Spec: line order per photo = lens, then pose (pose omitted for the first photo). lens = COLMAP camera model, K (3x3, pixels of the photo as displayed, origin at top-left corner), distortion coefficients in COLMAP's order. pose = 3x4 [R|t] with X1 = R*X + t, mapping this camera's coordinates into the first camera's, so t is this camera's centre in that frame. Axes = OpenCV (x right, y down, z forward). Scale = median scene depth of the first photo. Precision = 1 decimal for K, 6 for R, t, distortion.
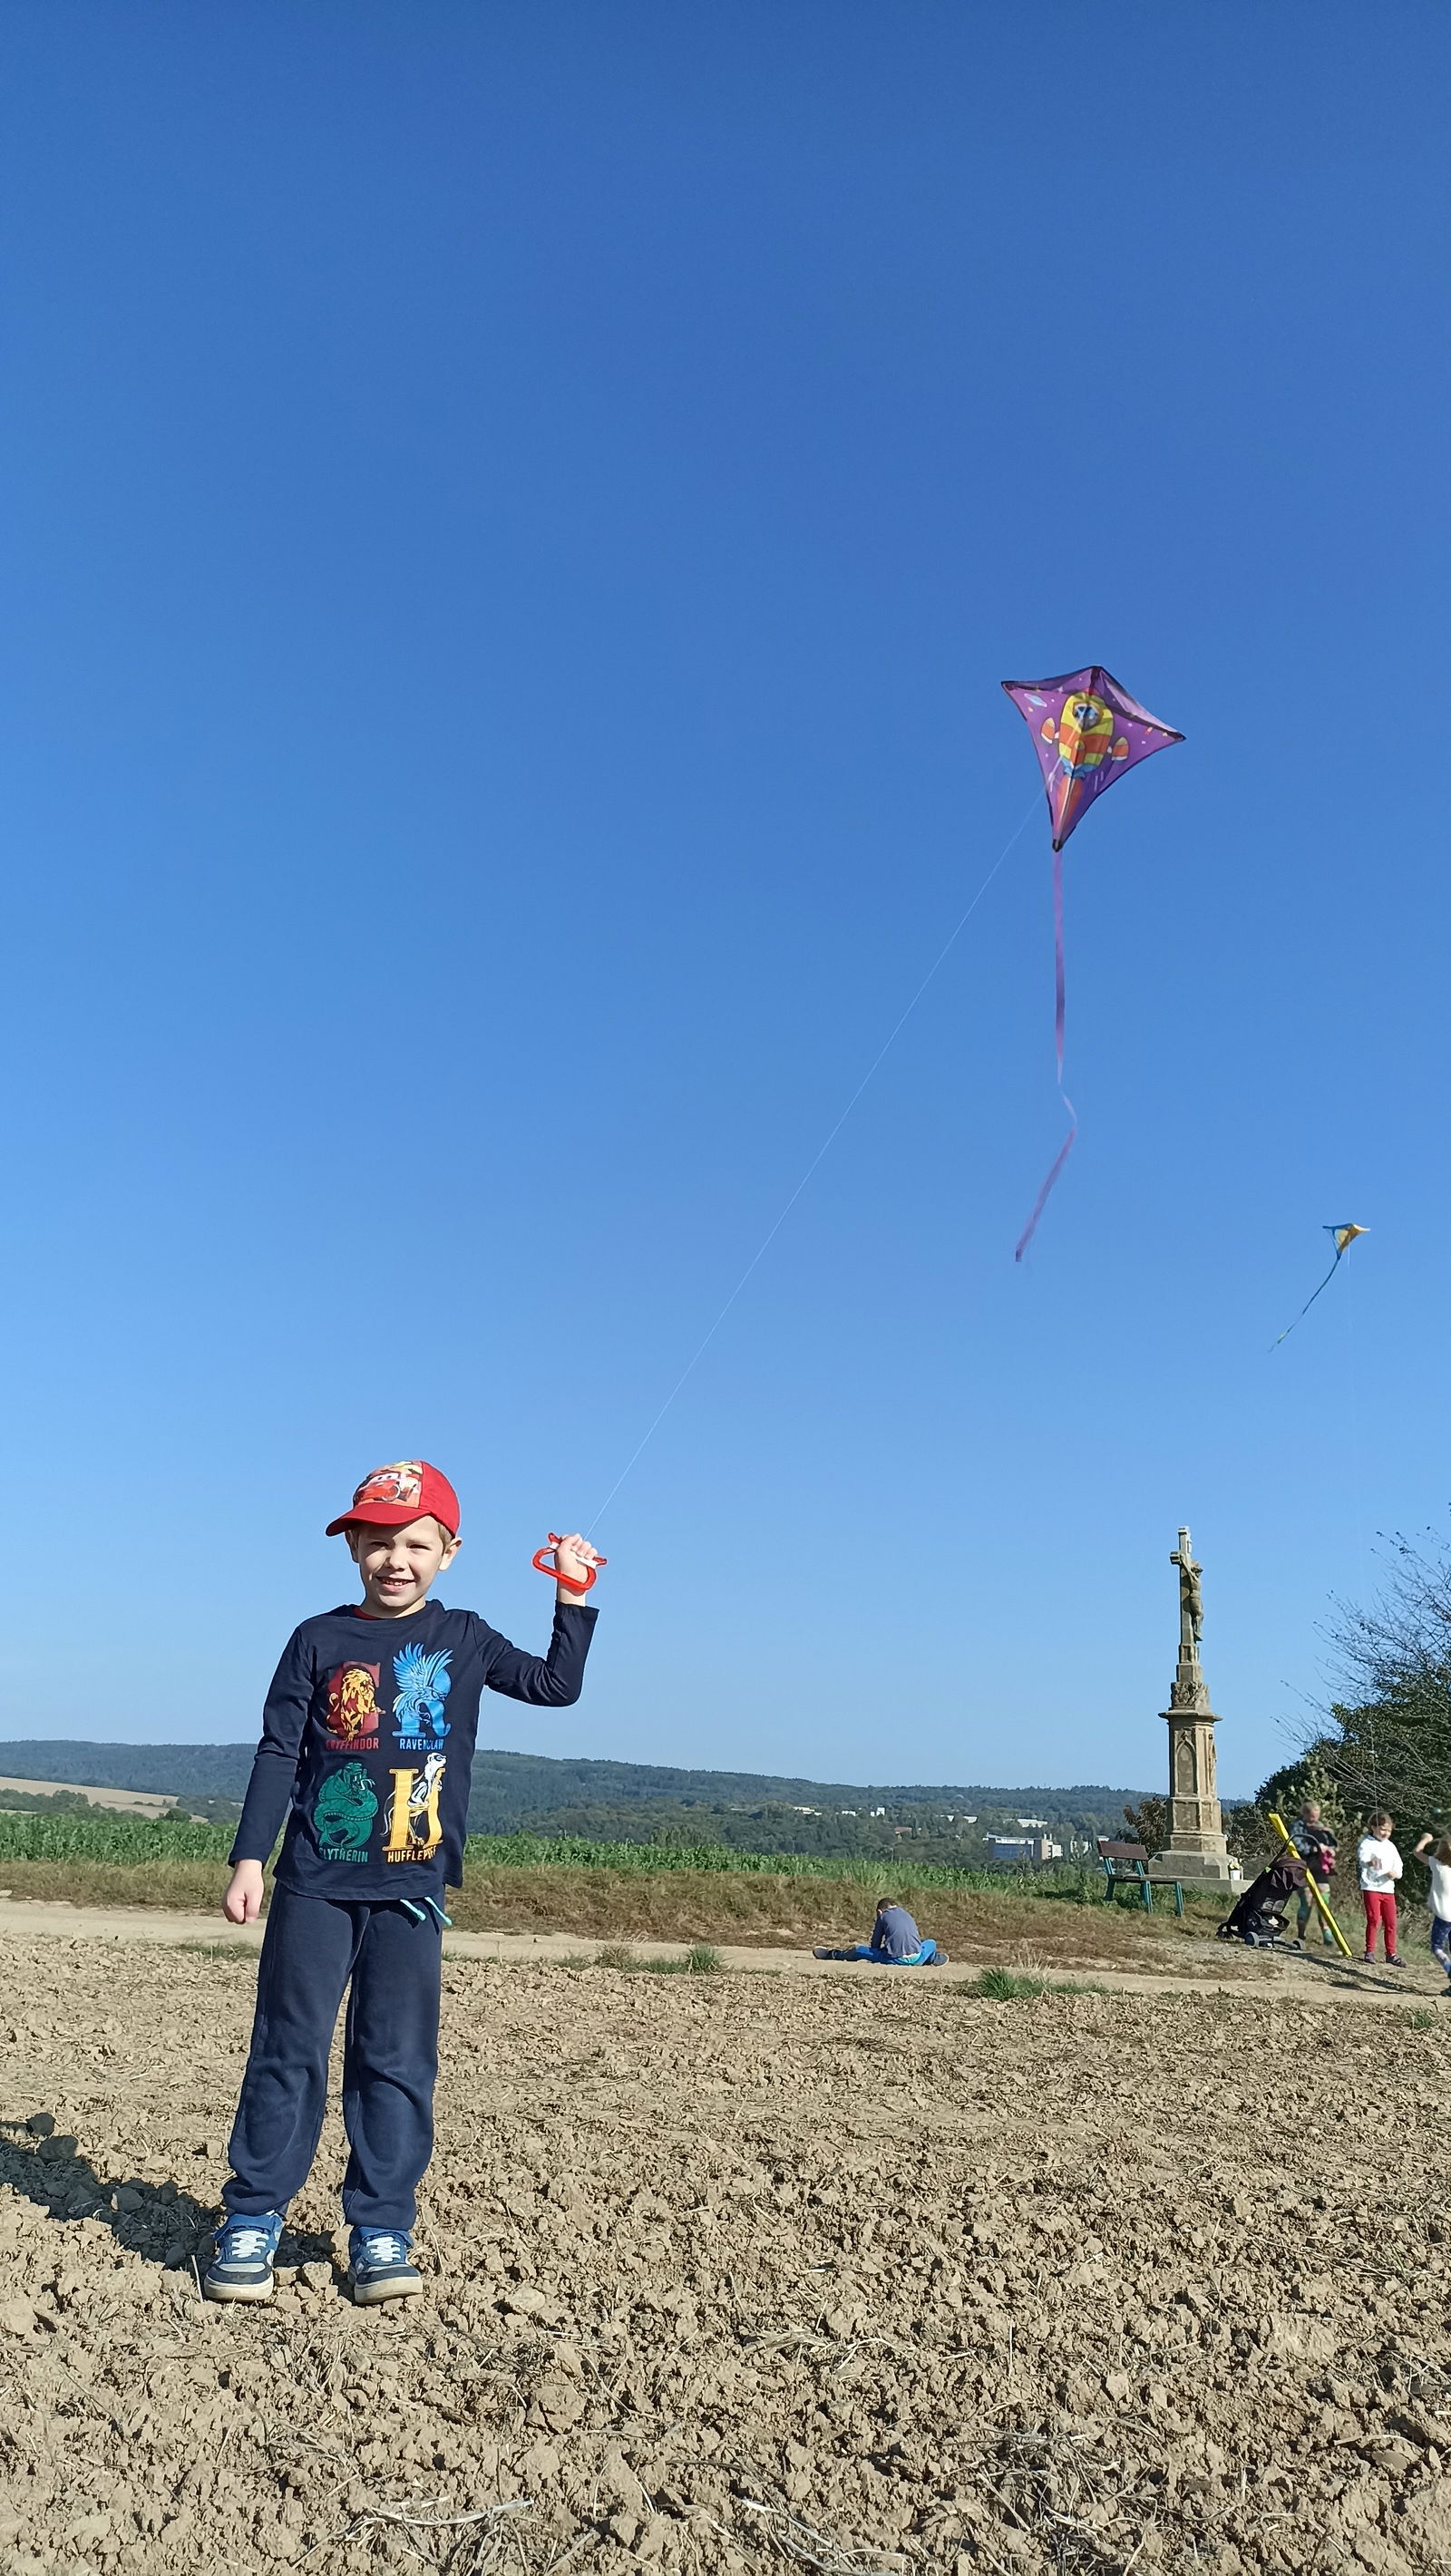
lens RADIAL K [[1970.0, 0, 699.7], [0, 1970.0, 1273.9], [0, 0, 1]] dist [0.086239, -0.019030]
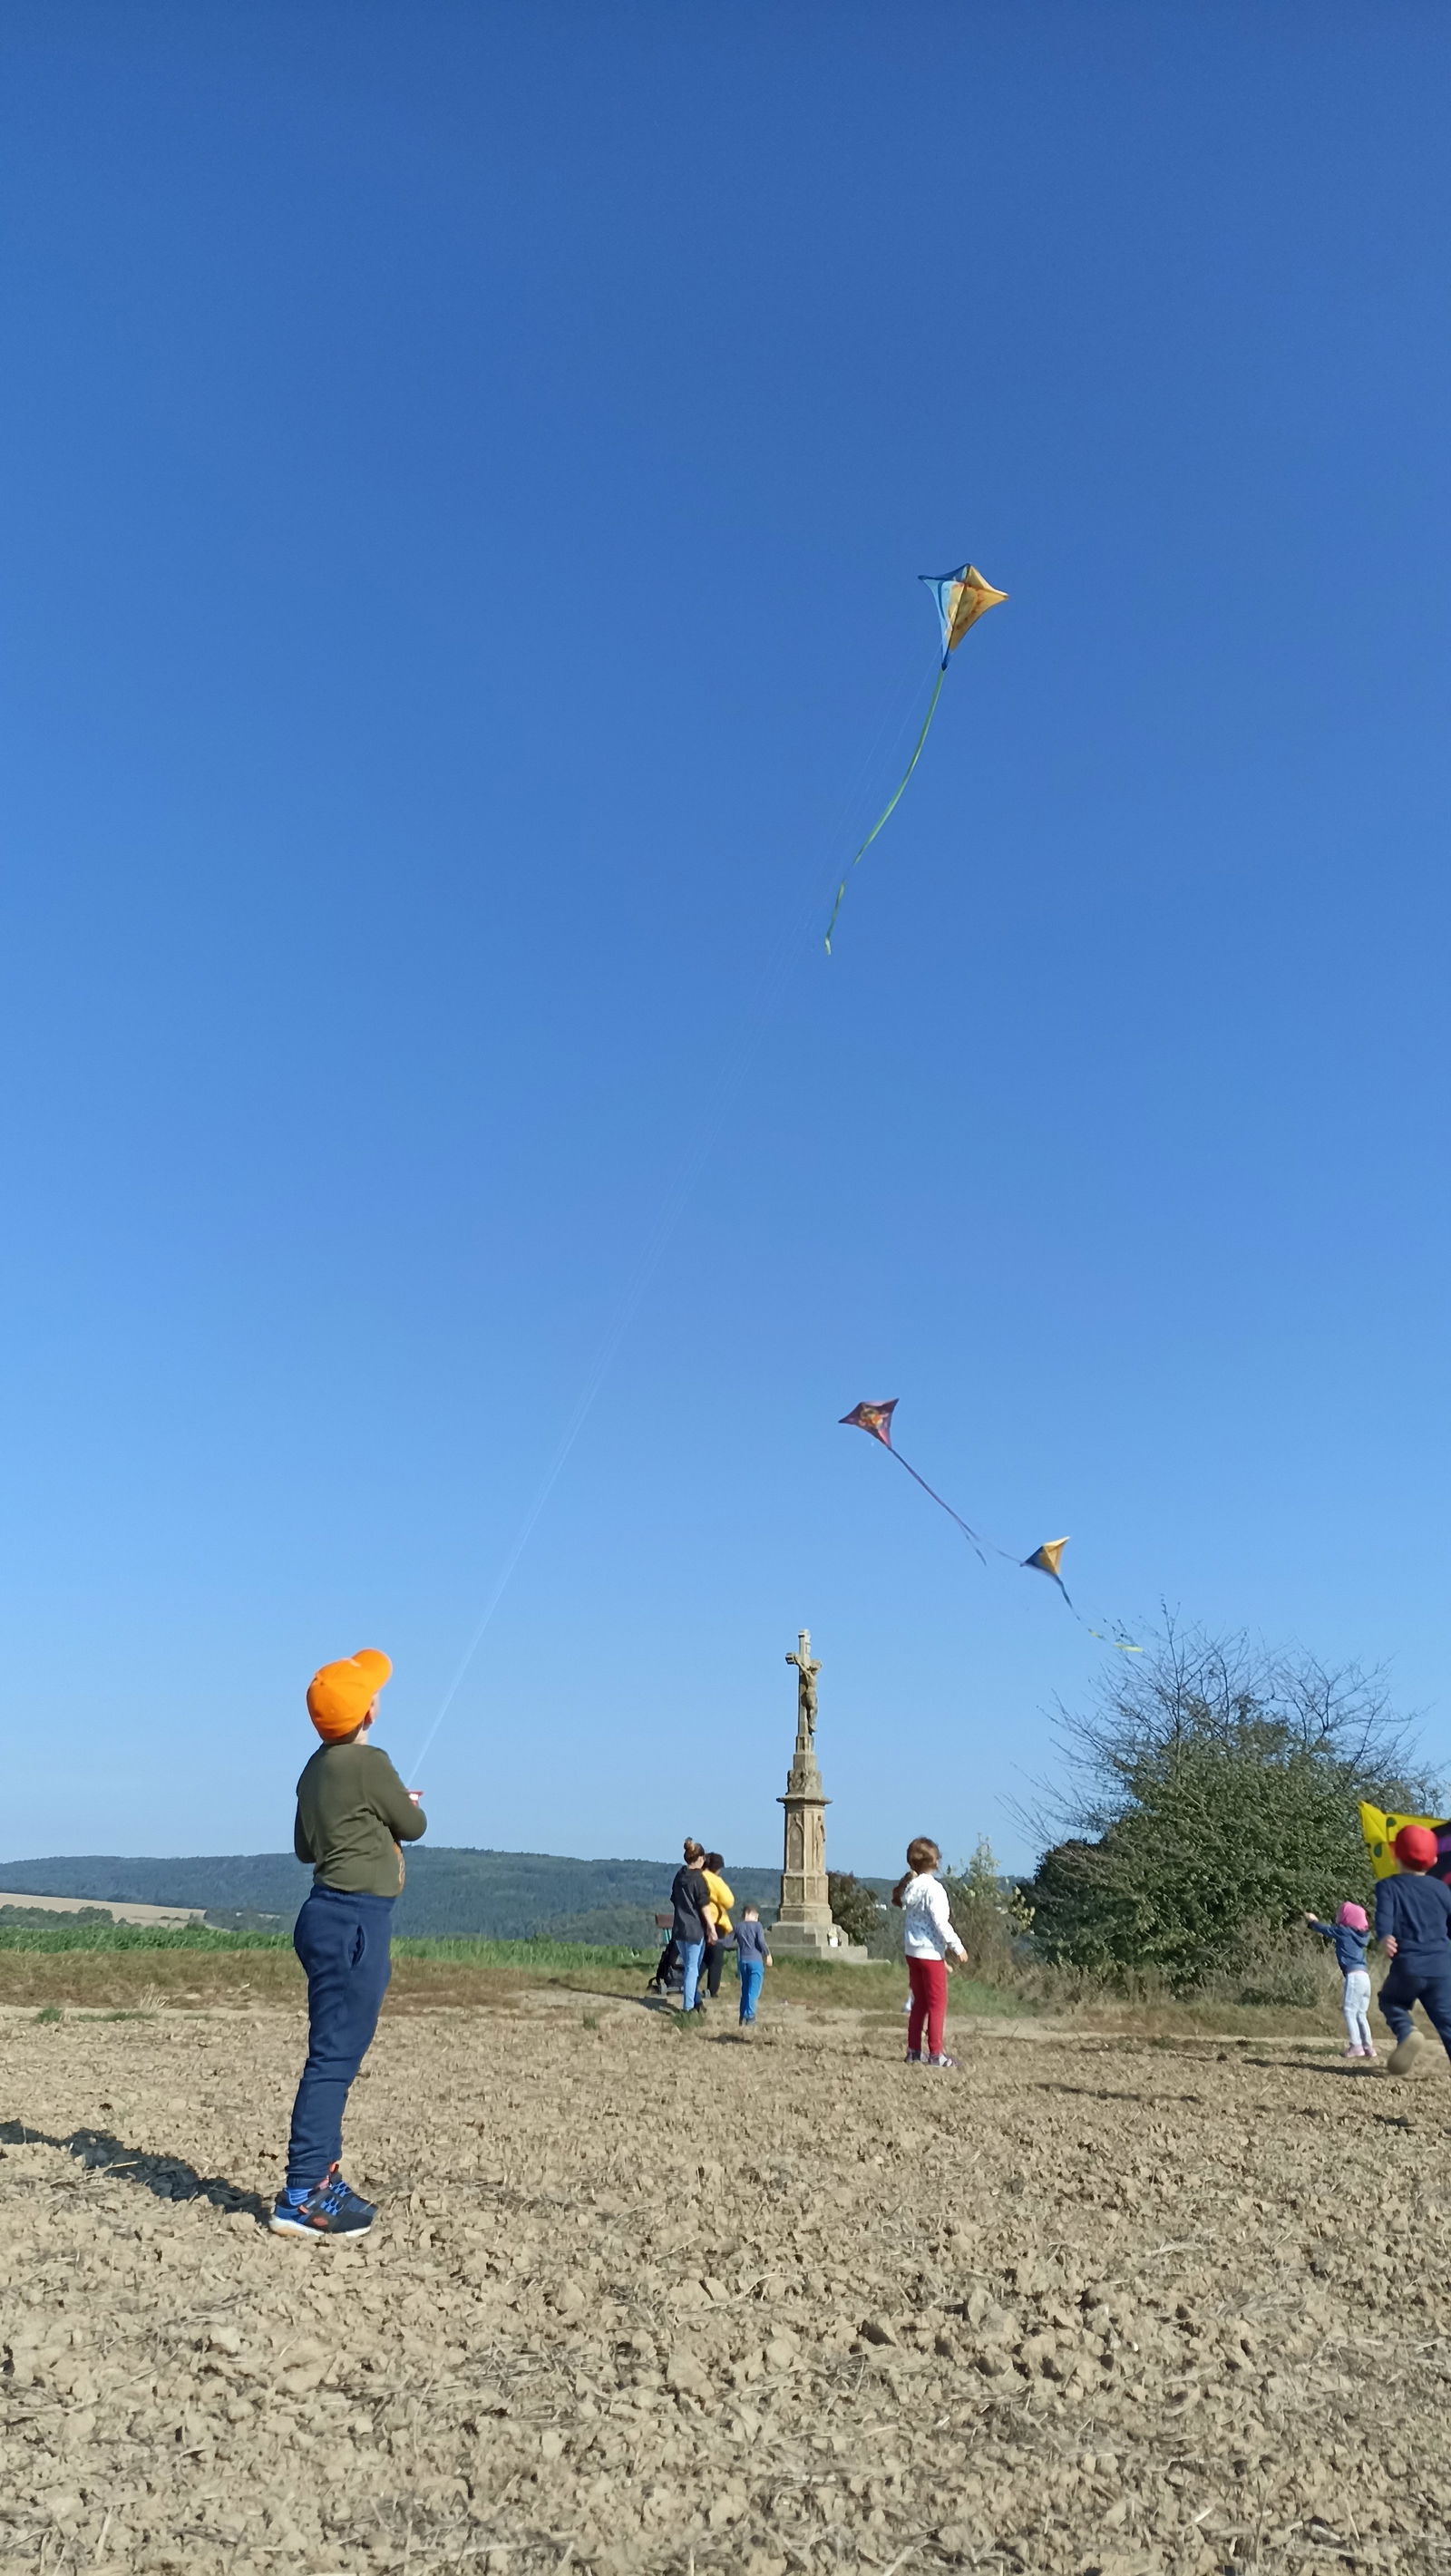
lens RADIAL K [[1970.0, 0, 699.3], [0, 1970.0, 1282.5], [0, 0, 1]] dist [0.086239, -0.019030]
pose [[0.999412, -0.032275, -0.011582, 0.248103], [0.031768, 0.998632, -0.041533, -0.030465], [0.012906, 0.041141, 0.999070, -0.159707]]
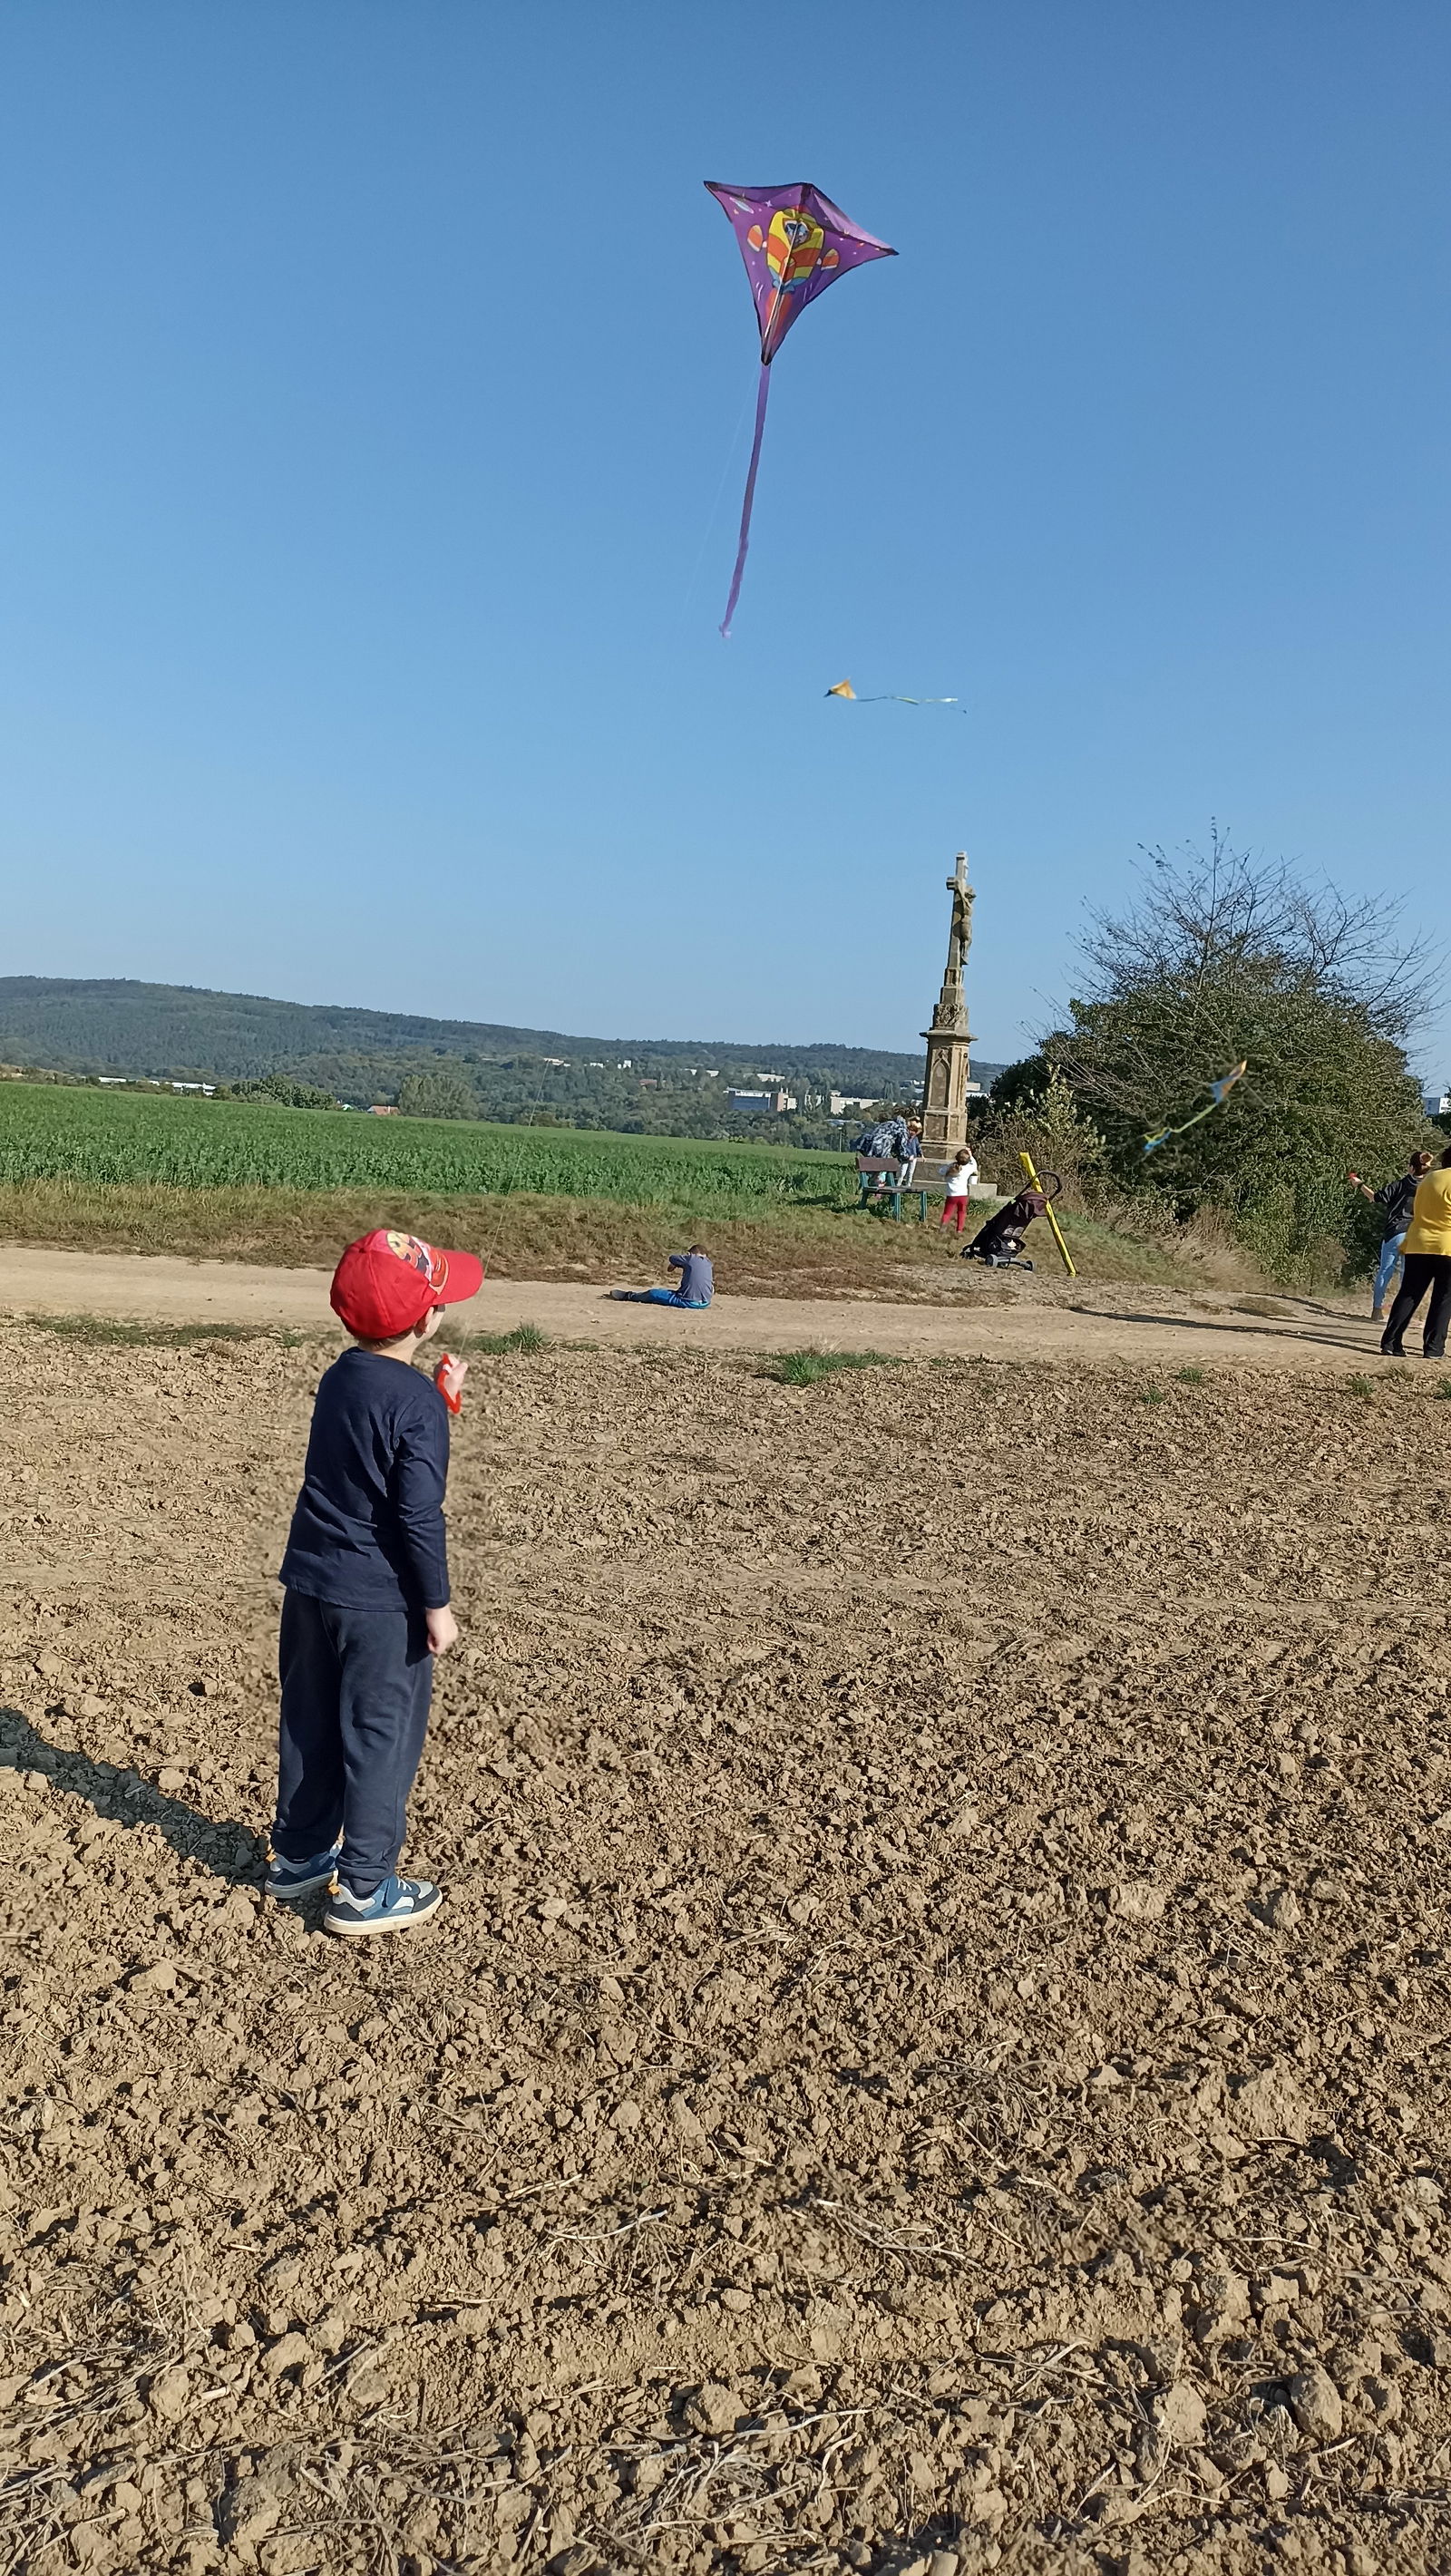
lens RADIAL K [[1970.0, 0, 717.0], [0, 1970.0, 1307.6], [0, 0, 1]] dist [0.086239, -0.019030]
pose [[0.990864, 0.006520, 0.134710, -0.017991], [-0.057085, 0.925220, 0.375112, -0.035595], [-0.122191, -0.379375, 0.917139, -0.000426]]
